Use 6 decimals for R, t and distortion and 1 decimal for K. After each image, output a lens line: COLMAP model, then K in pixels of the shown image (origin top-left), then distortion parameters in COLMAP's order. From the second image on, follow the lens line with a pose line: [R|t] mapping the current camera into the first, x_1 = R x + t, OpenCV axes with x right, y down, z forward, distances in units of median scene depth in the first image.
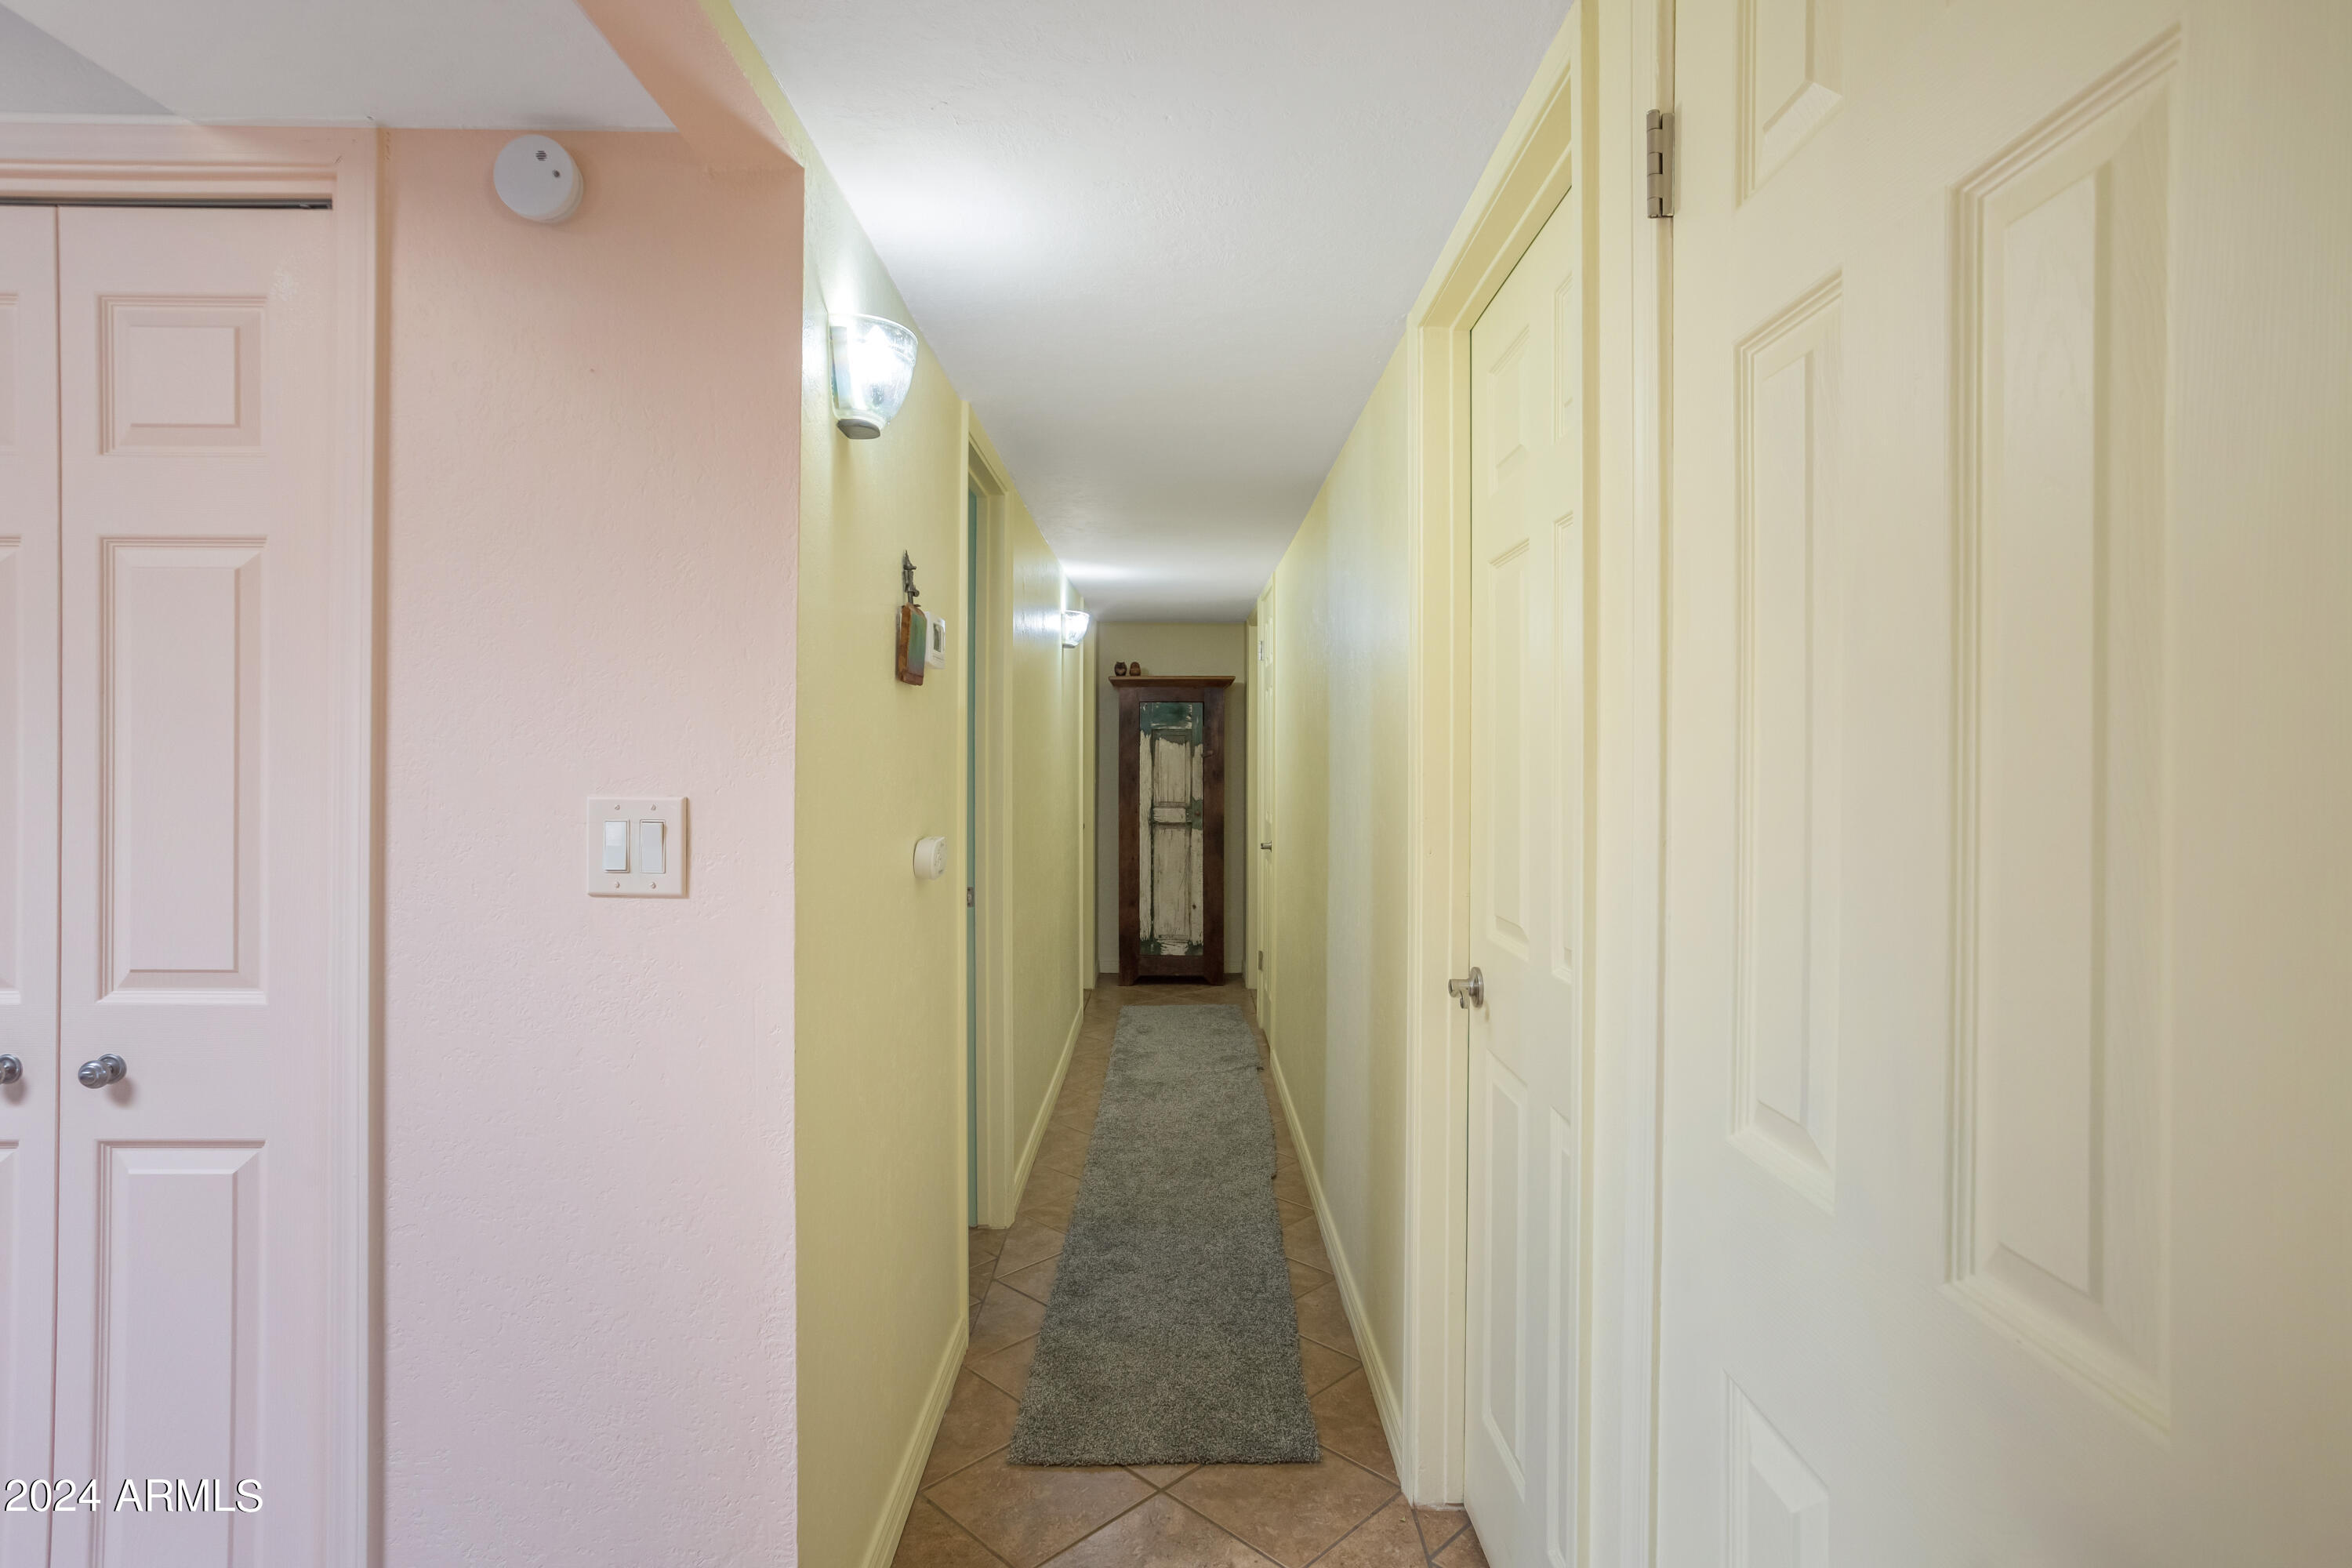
lens RADIAL K [[1151.1, 0, 1176.0], [0, 1151.1, 784.0], [0, 0, 1]] dist [-0.000251, 0.000186]
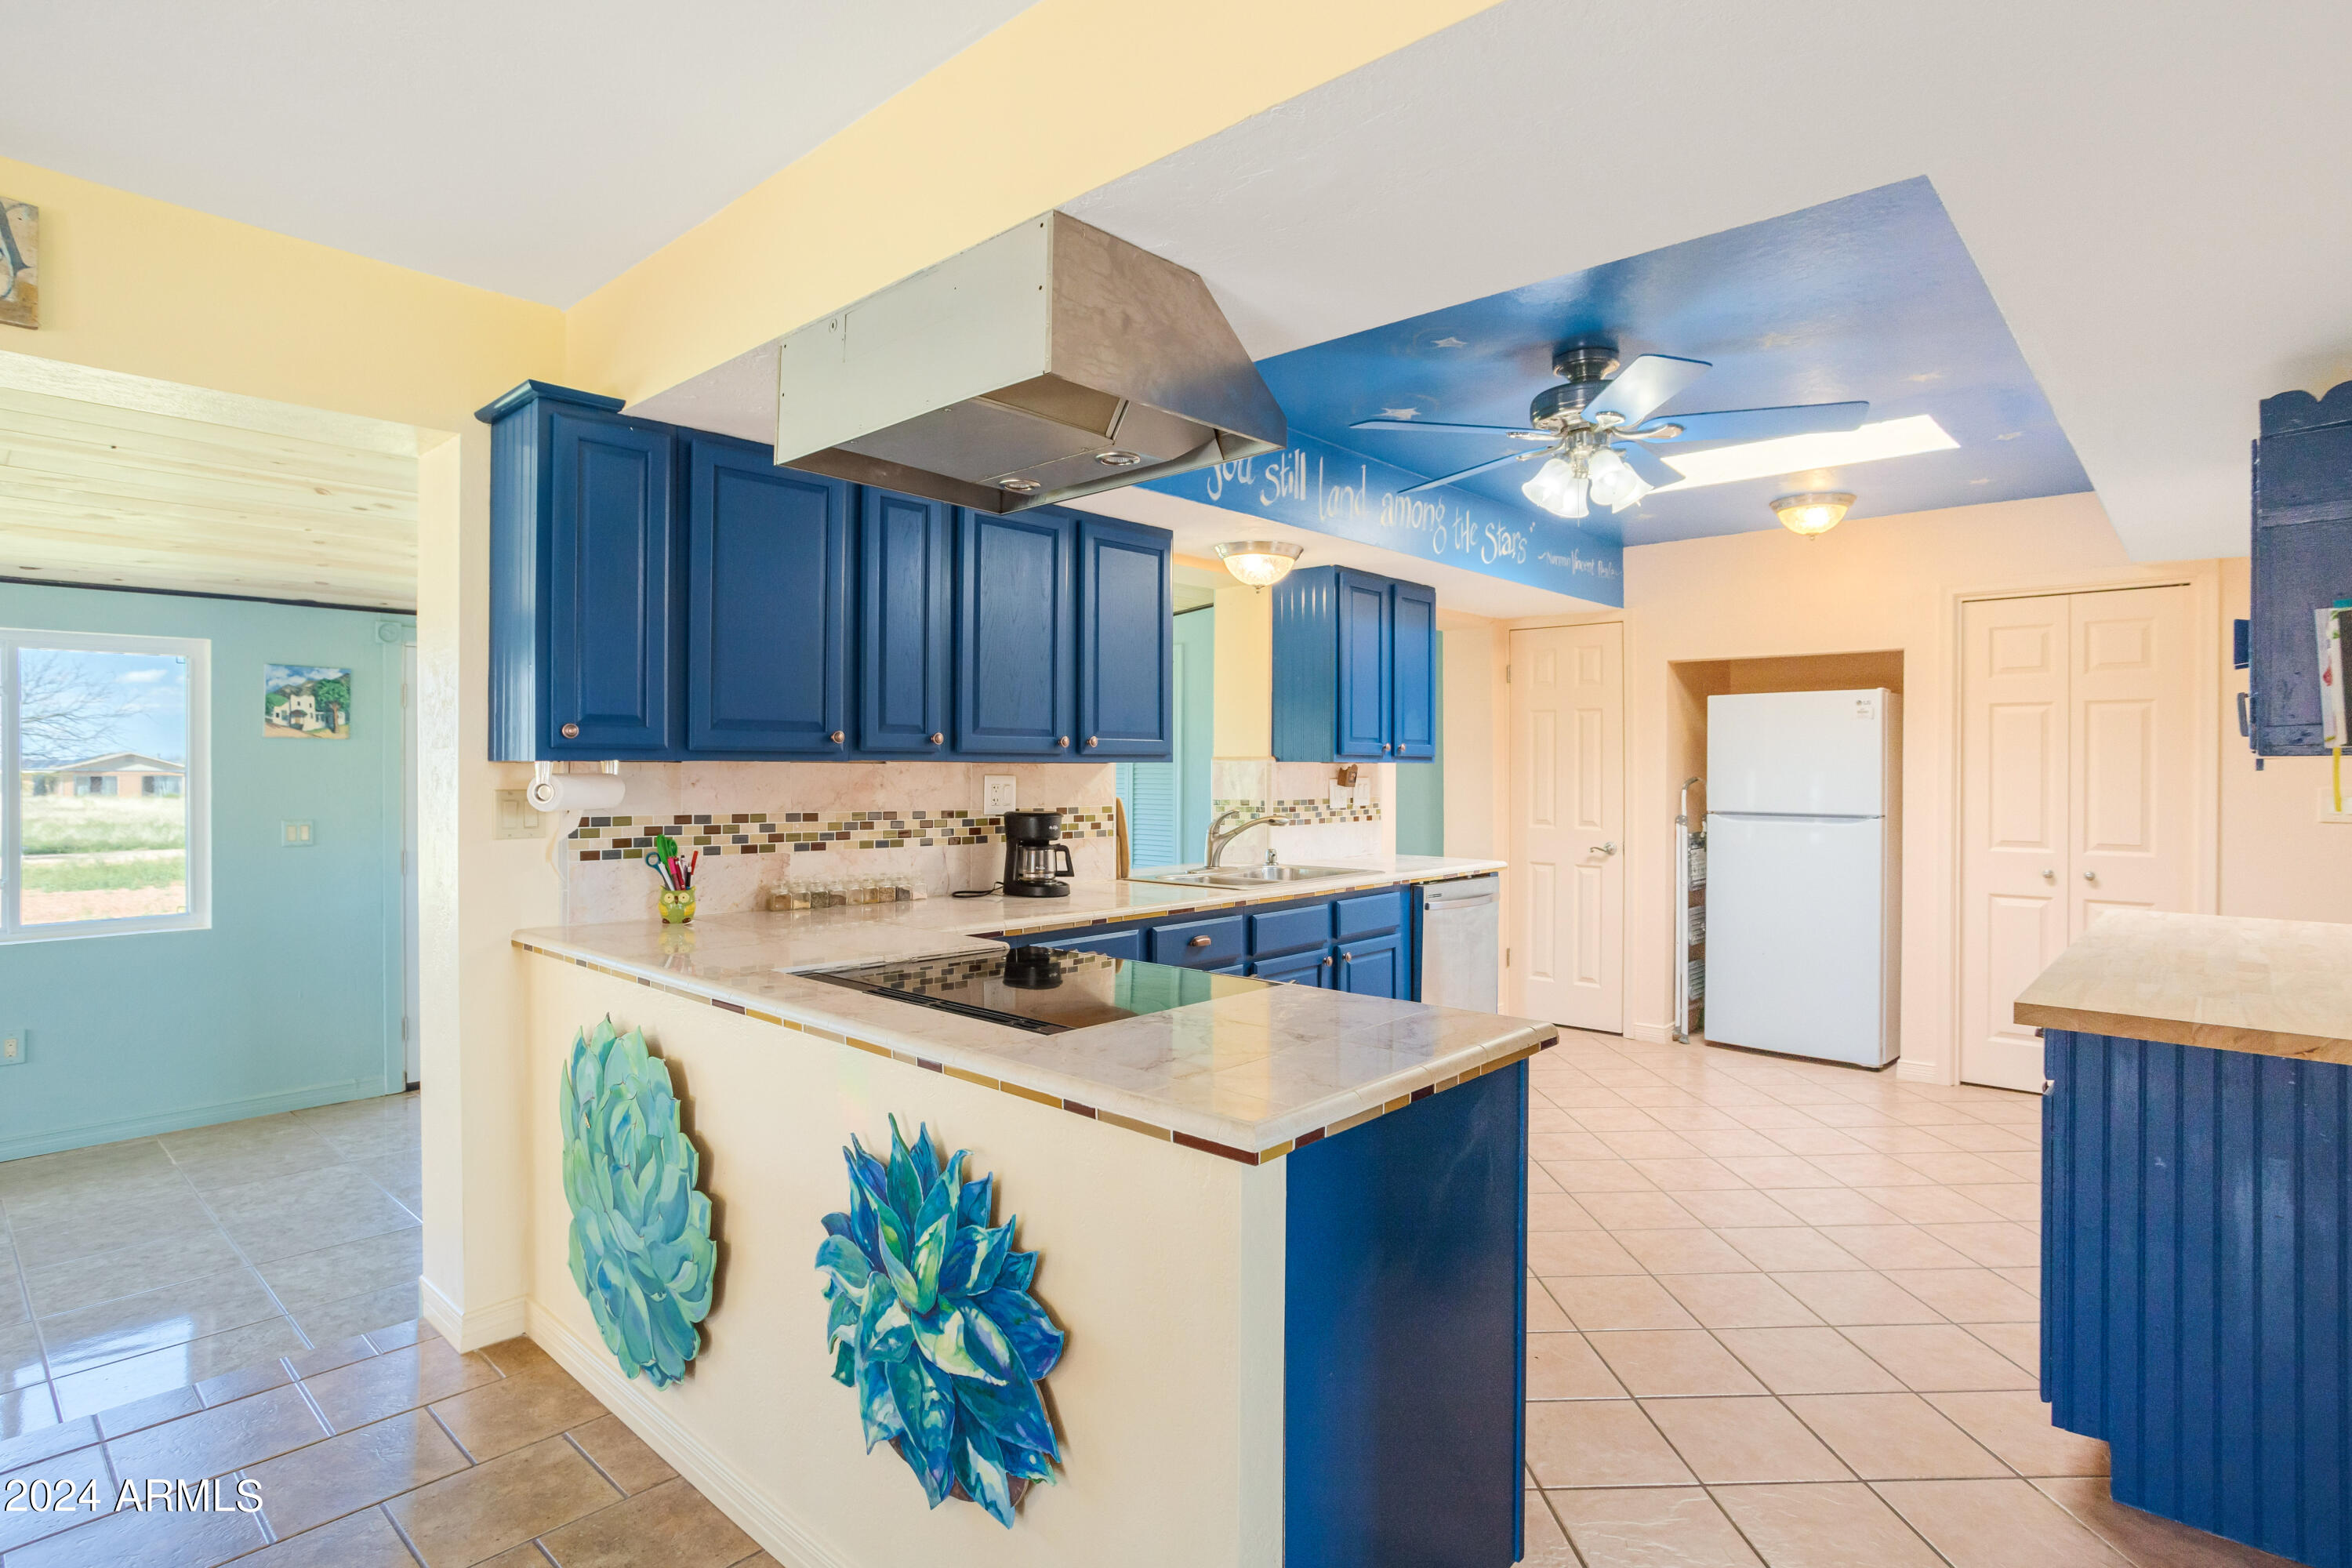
lens RADIAL K [[1188.6, 0, 1176.0], [0, 1188.6, 784.0], [0, 0, 1]] dist [-0.043437, 0.025052]
pose [[0.737650, 0.005994, -0.675157, -0.626212], [-0.003189, 0.999980, 0.005394, -0.005997], [0.675176, -0.001826, 0.737655, -2.901156]]
